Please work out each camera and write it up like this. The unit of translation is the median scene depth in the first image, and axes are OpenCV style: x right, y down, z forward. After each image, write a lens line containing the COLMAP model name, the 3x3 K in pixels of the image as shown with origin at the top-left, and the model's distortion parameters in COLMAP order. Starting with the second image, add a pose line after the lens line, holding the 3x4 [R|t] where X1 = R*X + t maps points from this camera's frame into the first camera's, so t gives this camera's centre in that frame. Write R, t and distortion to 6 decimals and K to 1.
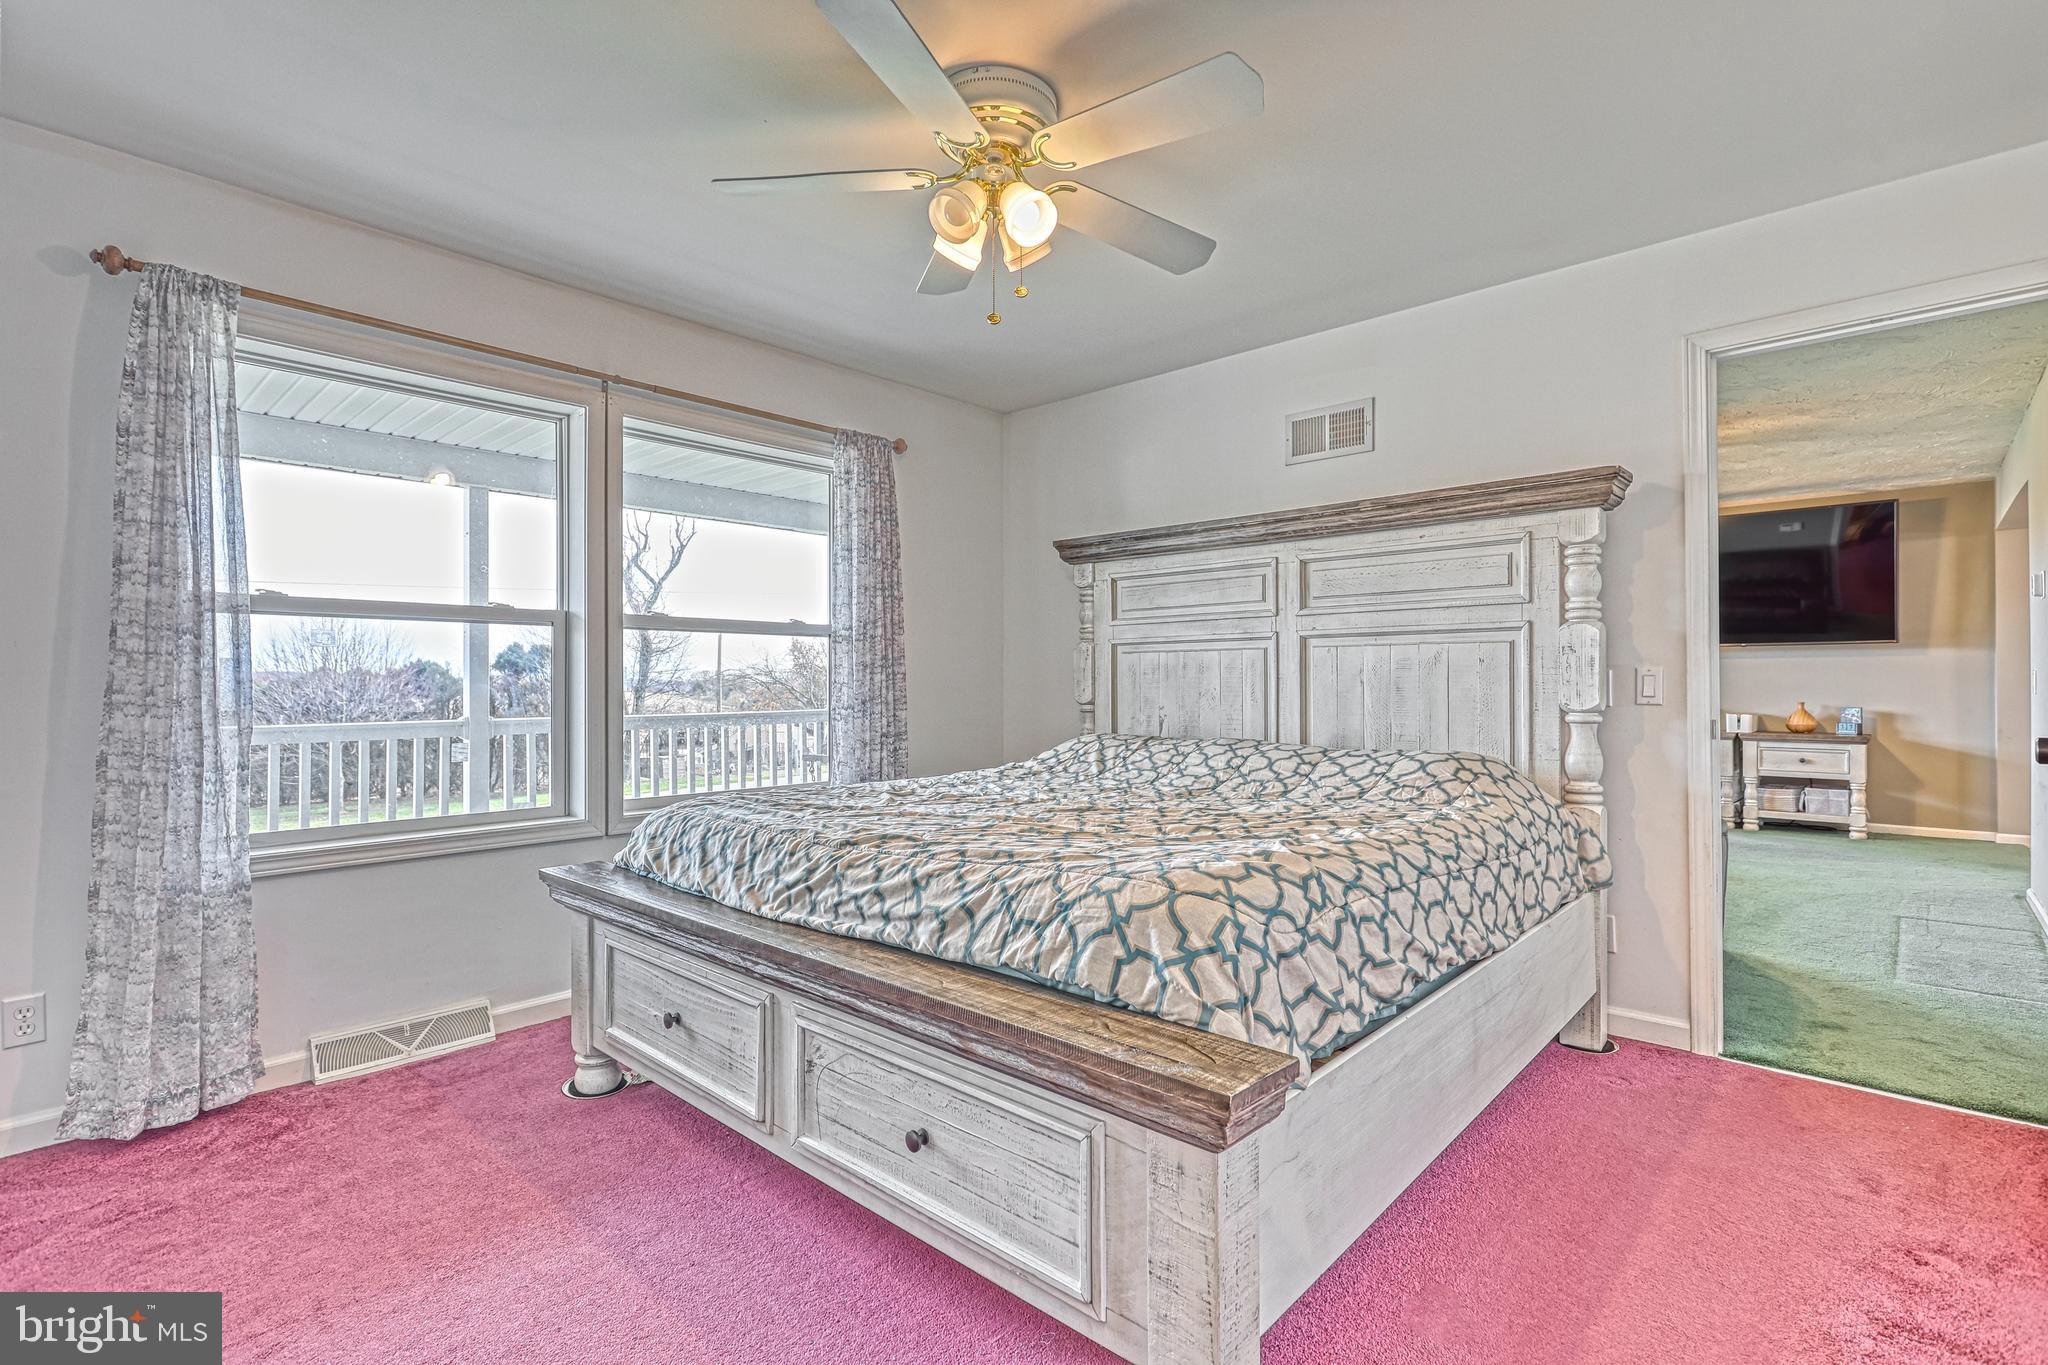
lens RADIAL K [[964.6, 0, 1024.0], [0, 964.6, 682.5], [0, 0, 1]] dist [-0.000755, 0.001498]
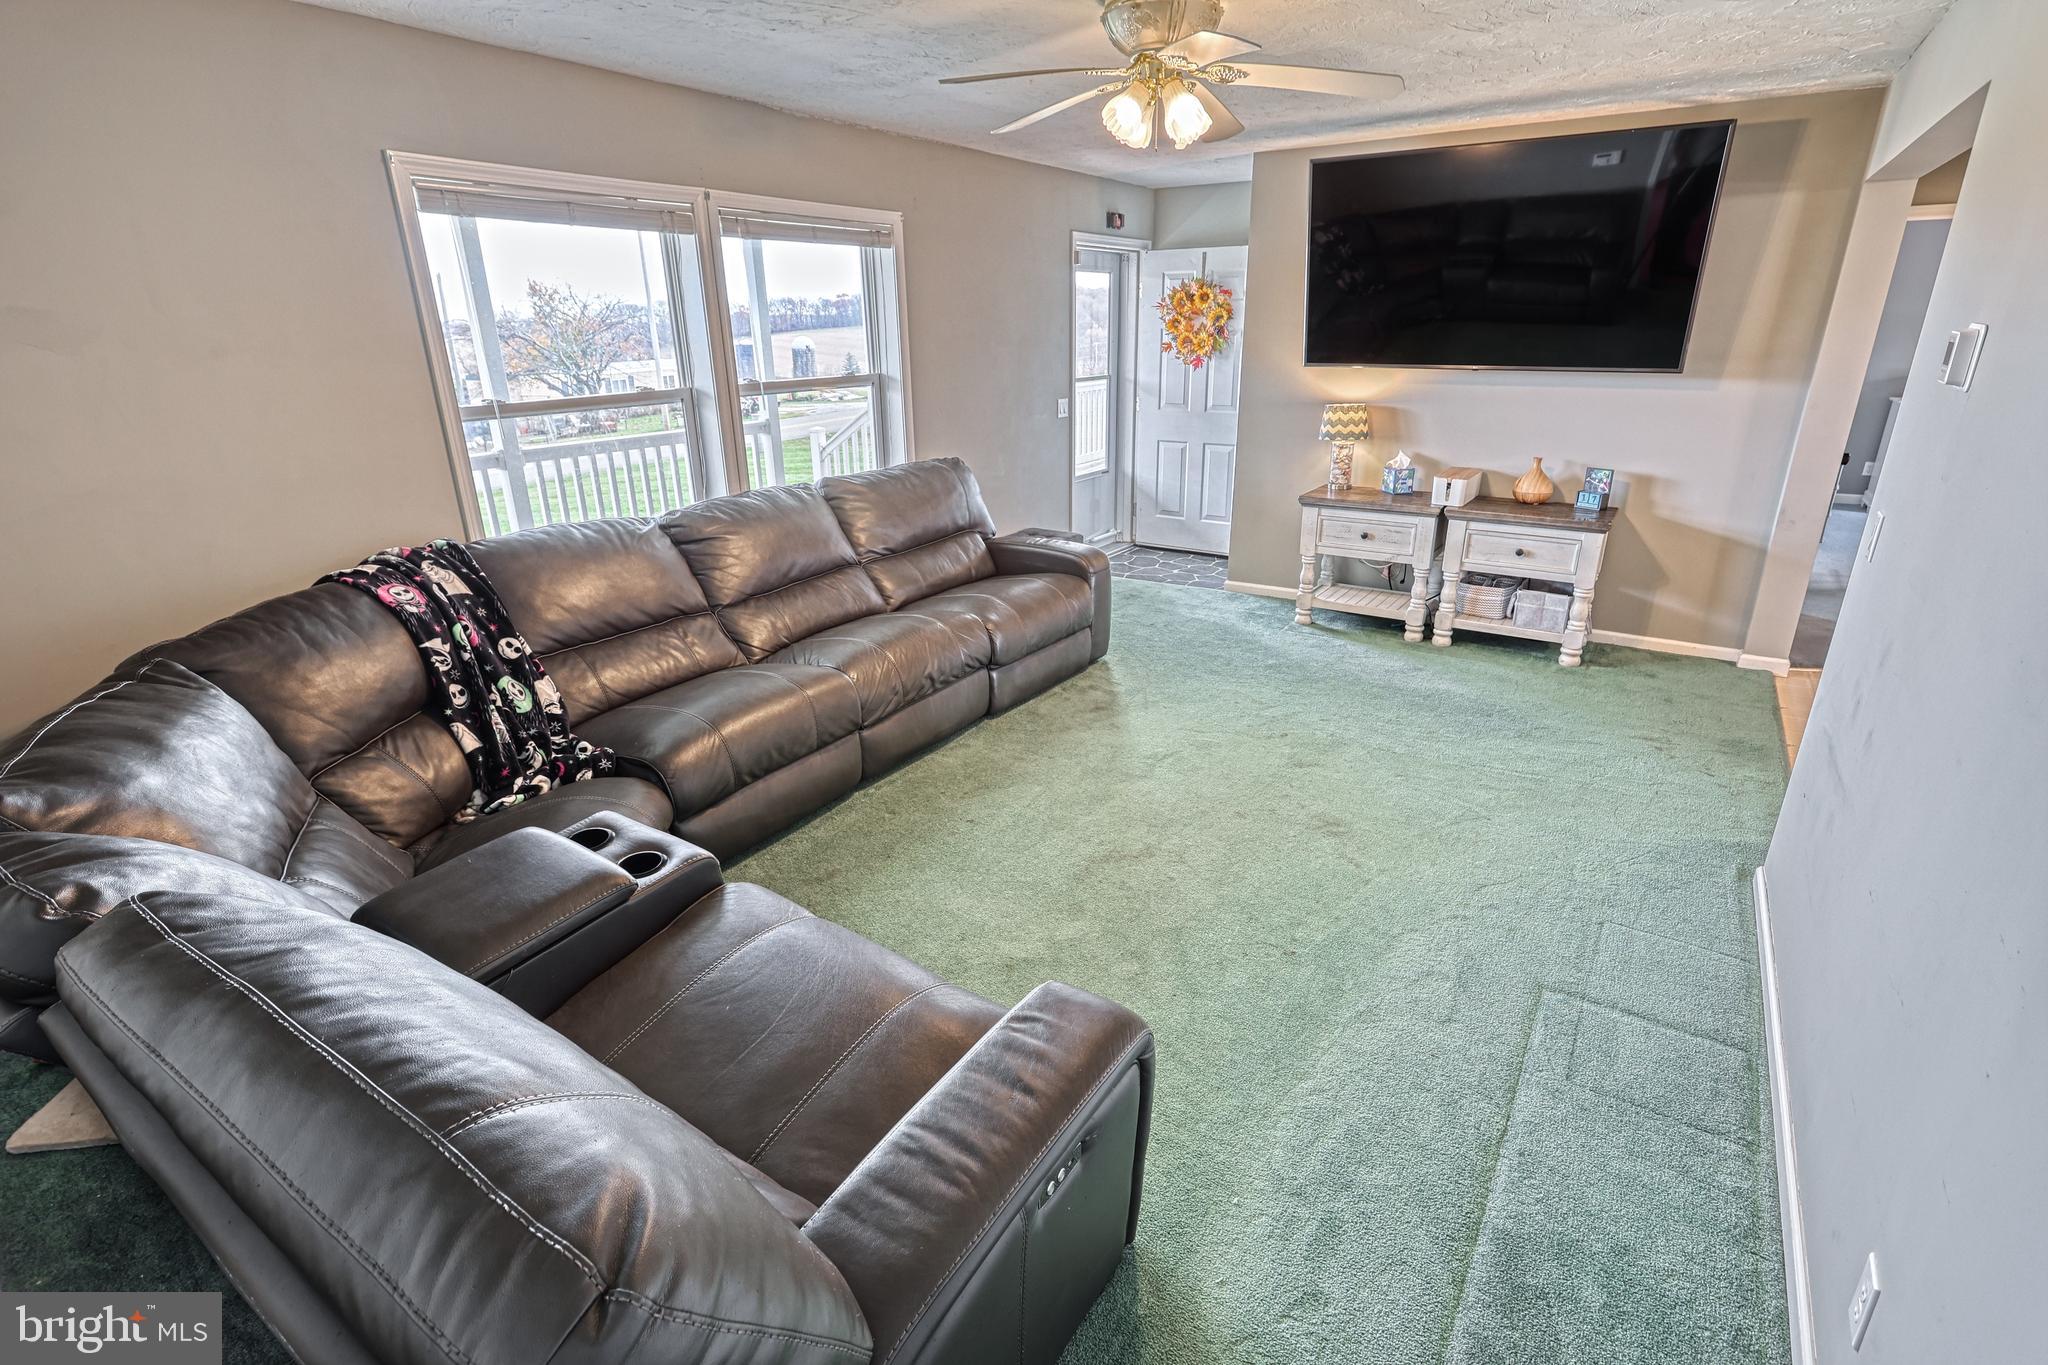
lens RADIAL K [[964.6, 0, 1024.0], [0, 964.6, 682.5], [0, 0, 1]] dist [-0.000755, 0.001498]
pose [[0.987791, -0.063436, 0.142283, 0.355769], [0.010130, 0.937558, 0.347680, -0.074133], [-0.155454, -0.341994, 0.926755, 0.388076]]
